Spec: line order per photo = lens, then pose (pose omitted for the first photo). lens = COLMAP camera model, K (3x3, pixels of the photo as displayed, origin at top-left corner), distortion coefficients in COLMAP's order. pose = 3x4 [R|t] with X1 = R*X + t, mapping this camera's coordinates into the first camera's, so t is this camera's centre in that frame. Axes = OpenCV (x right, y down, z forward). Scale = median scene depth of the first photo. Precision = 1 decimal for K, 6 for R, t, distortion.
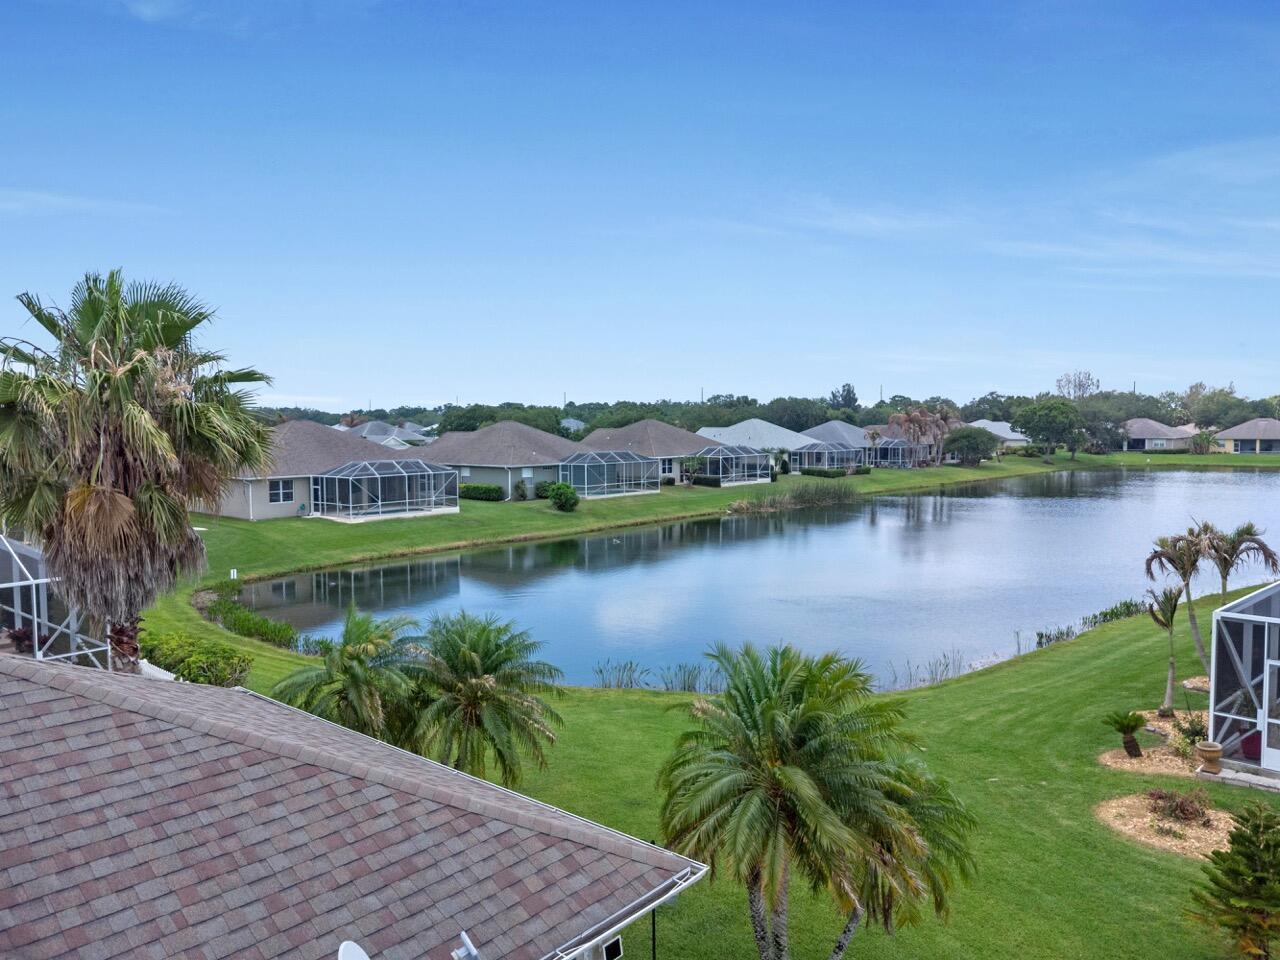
lens RADIAL K [[933.9, 0, 632.4], [0, 933.9, 477.0], [0, 0, 1]] dist [0.006047, 0.001008]
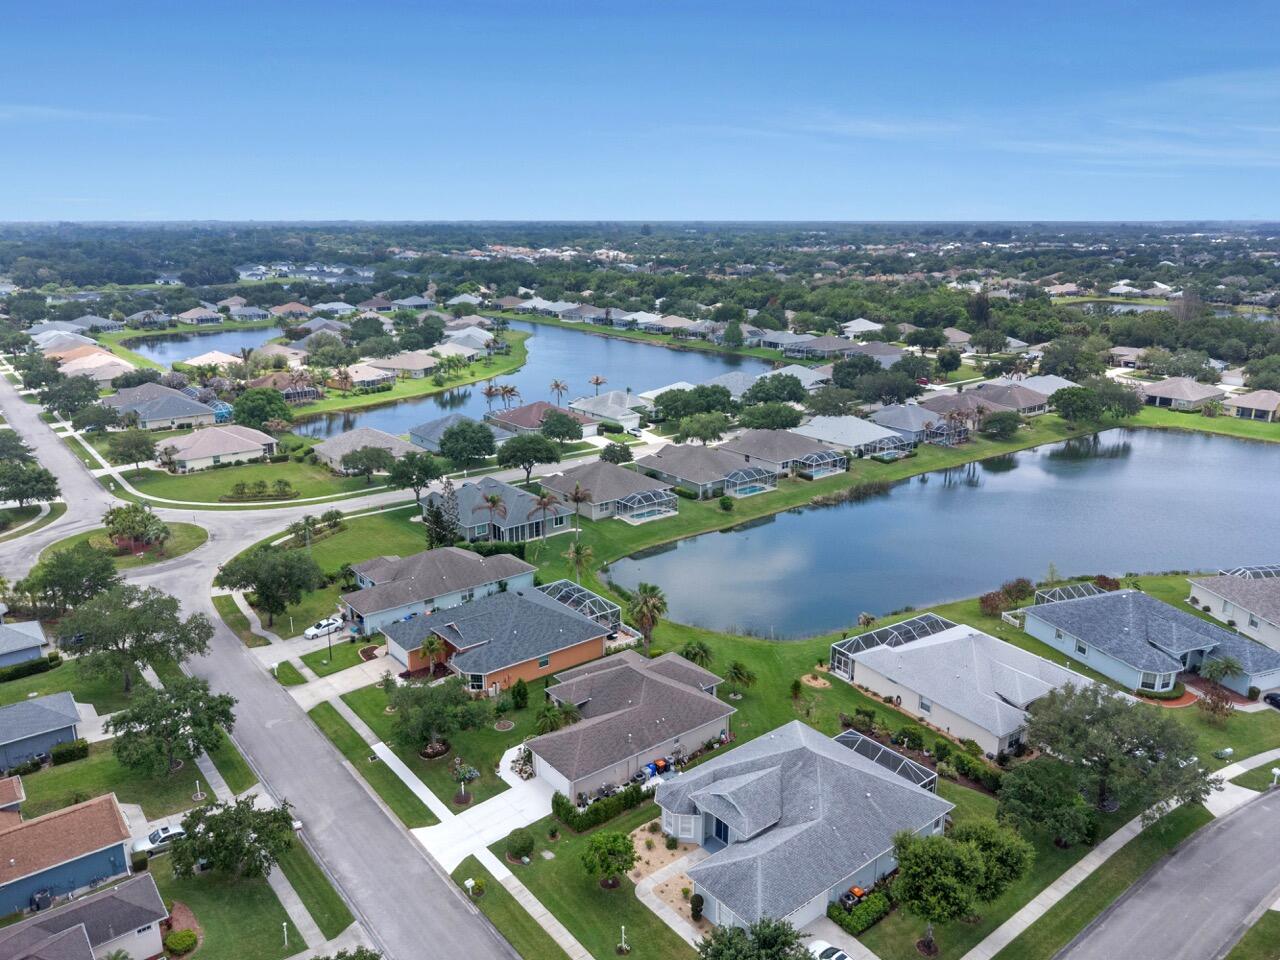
lens RADIAL K [[933.9, 0, 632.4], [0, 933.9, 477.0], [0, 0, 1]] dist [0.006047, 0.001008]
pose [[0.982247, 0.055304, -0.179252, 0.043365], [-0.016371, 0.977181, 0.211777, -0.222942], [0.186874, -0.205083, 0.960739, -0.489825]]
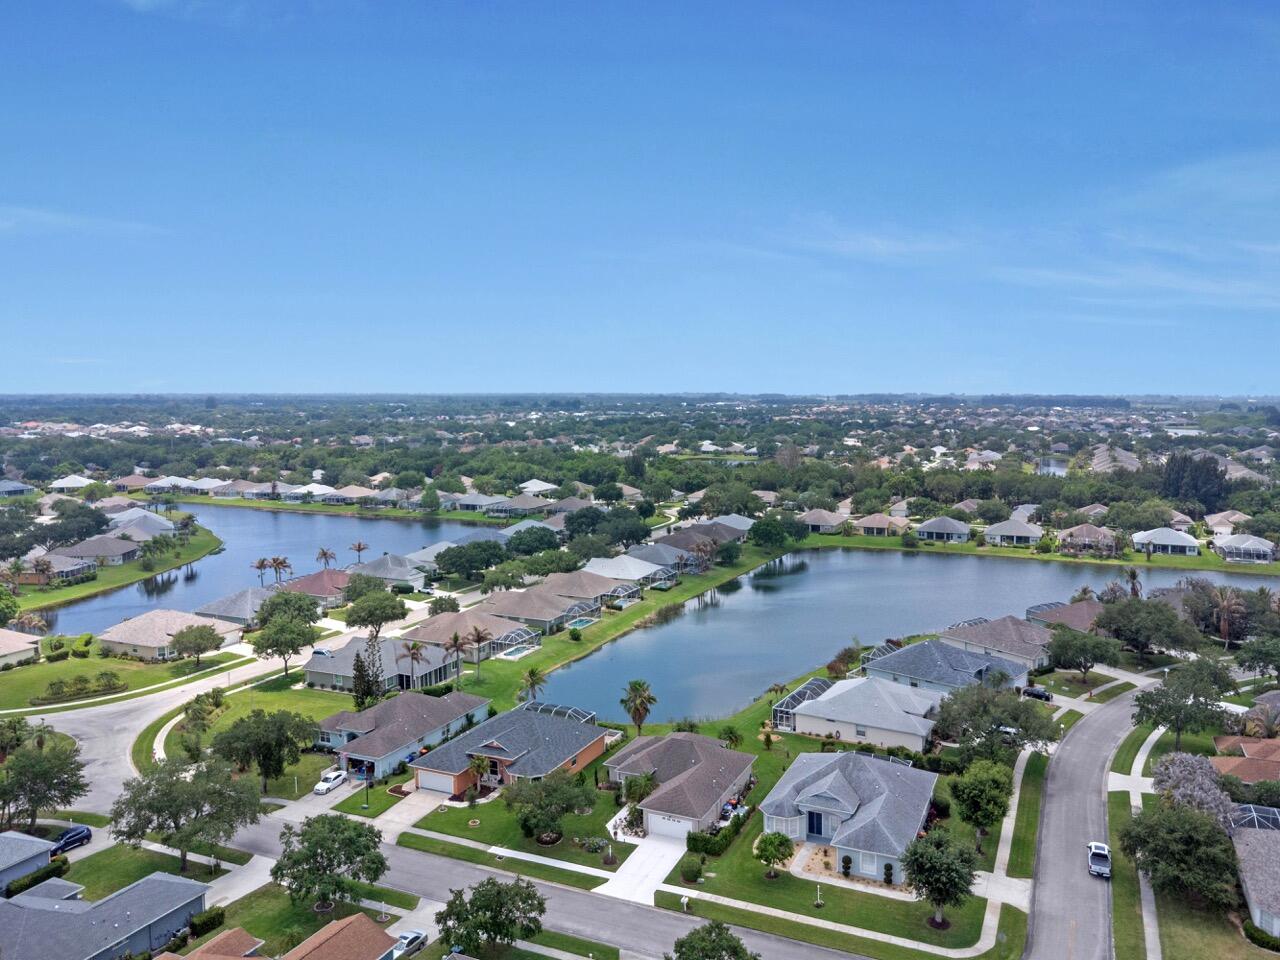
lens RADIAL K [[949.8, 0, 676.6], [0, 949.8, 394.2], [0, 0, 1]] dist [0.002570, -0.001146]
pose [[0.952933, 0.002046, 0.303175, -0.264063], [0.014712, 0.998487, -0.052982, -0.214972], [-0.302824, 0.054949, 0.951461, -0.669940]]
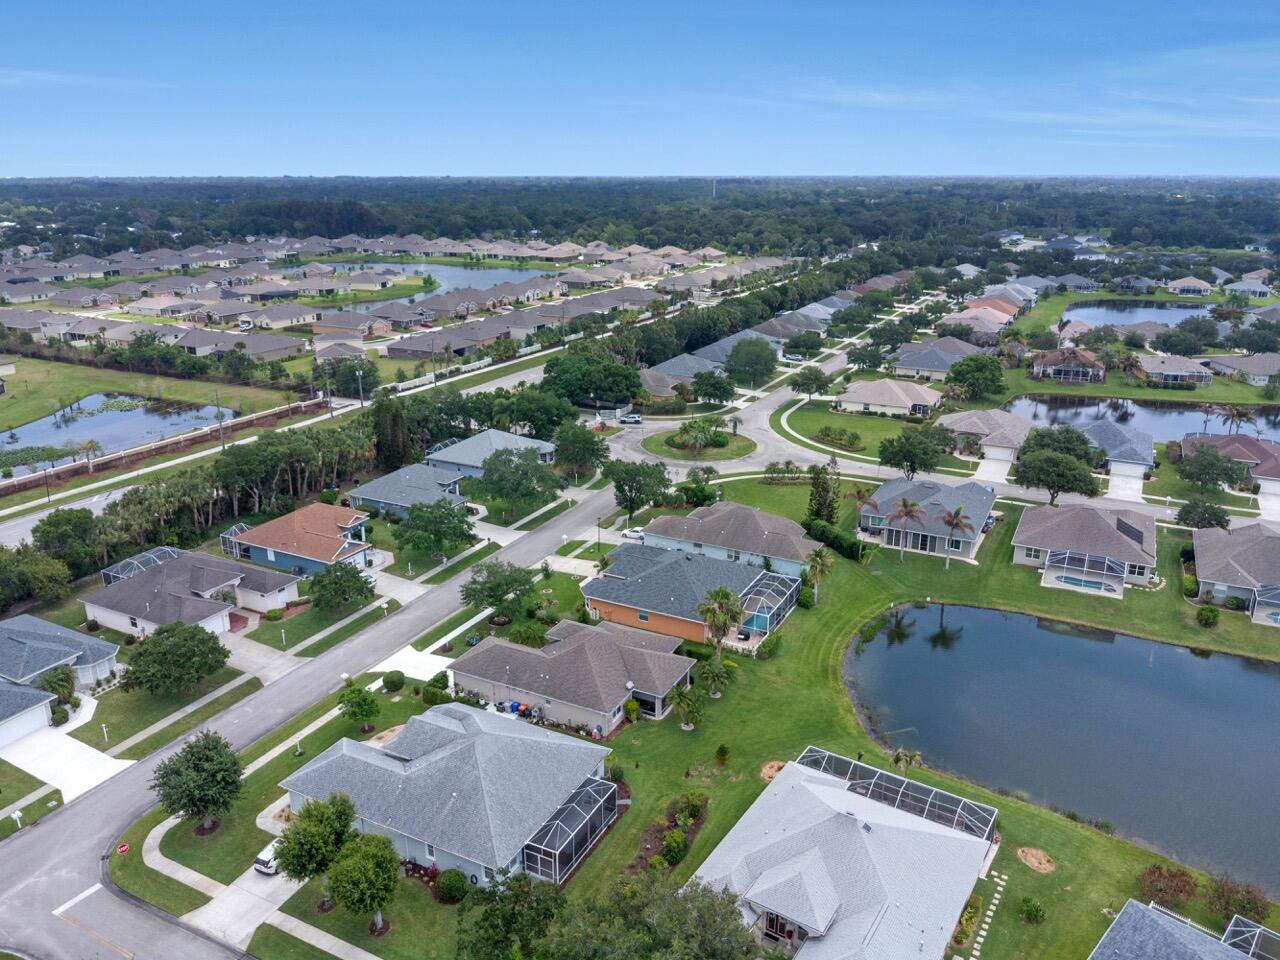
lens RADIAL K [[933.9, 0, 632.4], [0, 933.9, 477.0], [0, 0, 1]] dist [0.006047, 0.001008]
pose [[0.231740, 0.303955, -0.924071, 0.459922], [-0.057498, 0.952550, 0.298903, -0.263032], [0.971077, -0.016135, 0.238221, -0.099166]]
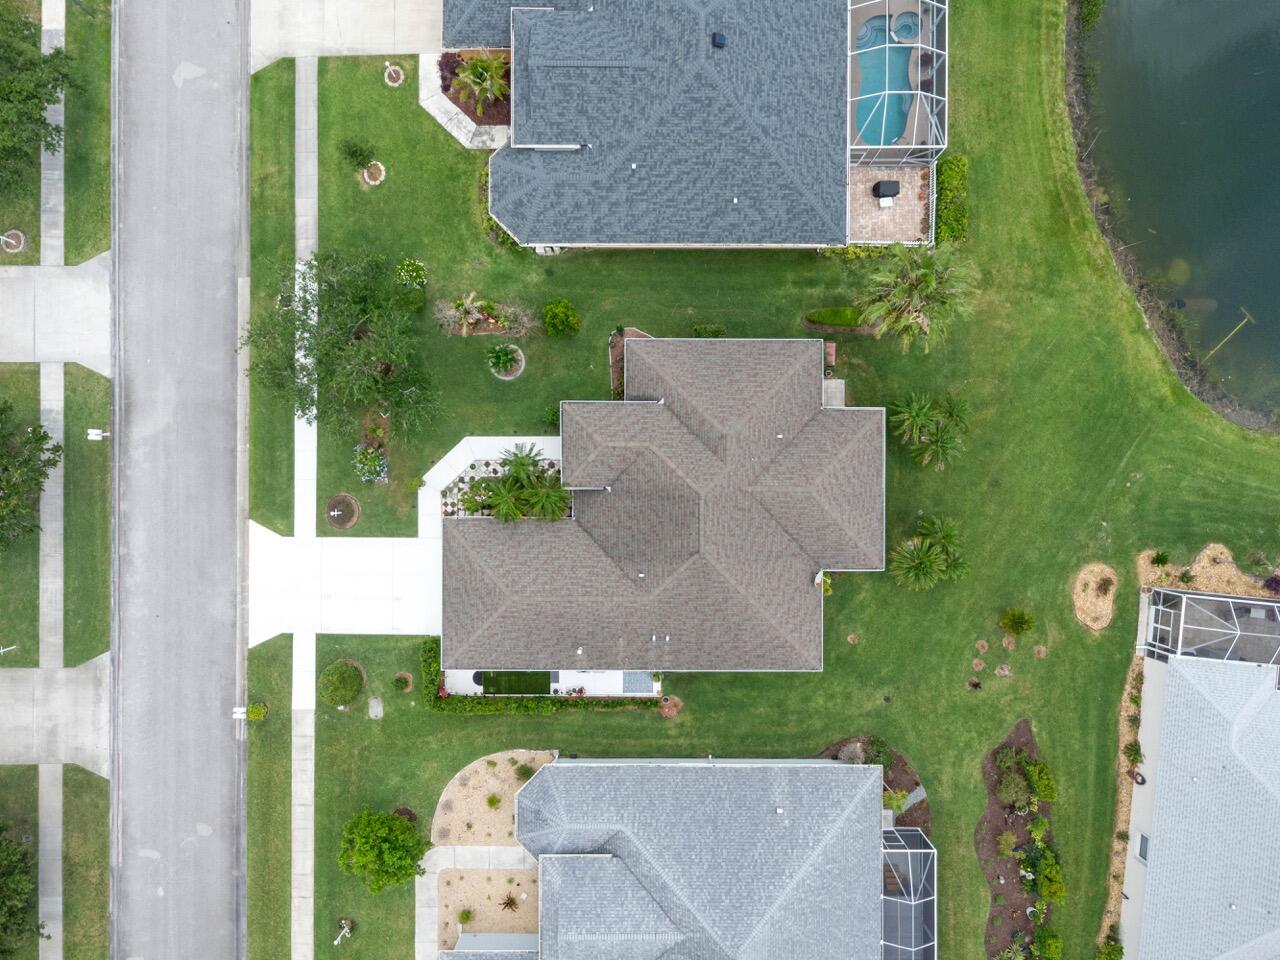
lens RADIAL K [[933.9, 0, 632.4], [0, 933.9, 477.0], [0, 0, 1]] dist [0.006047, 0.001008]
pose [[0.654942, 0.755668, -0.004246, -0.067134], [-0.041567, 0.041636, 0.998268, -0.261860], [0.754535, -0.653631, 0.058680, -0.010243]]
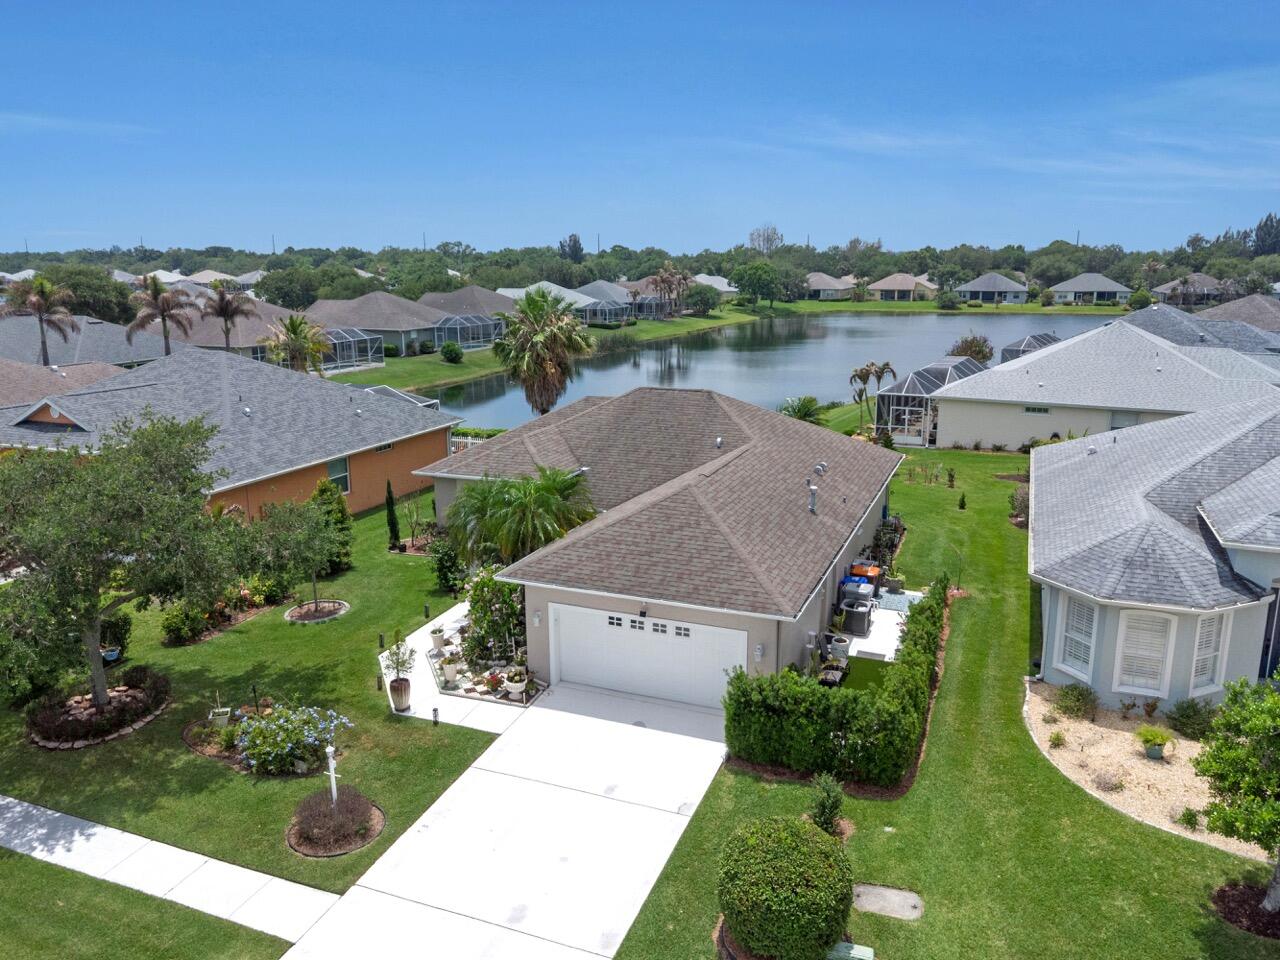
lens RADIAL K [[952.4, 0, 647.4], [0, 952.4, 448.3], [0, 0, 1]] dist [0.006612, 0.003878]
pose [[0.944376, -0.061904, 0.322990, -0.120557], [0.017247, 0.990095, 0.139334, -0.013318], [-0.328416, -0.126013, 0.936089, -0.184795]]
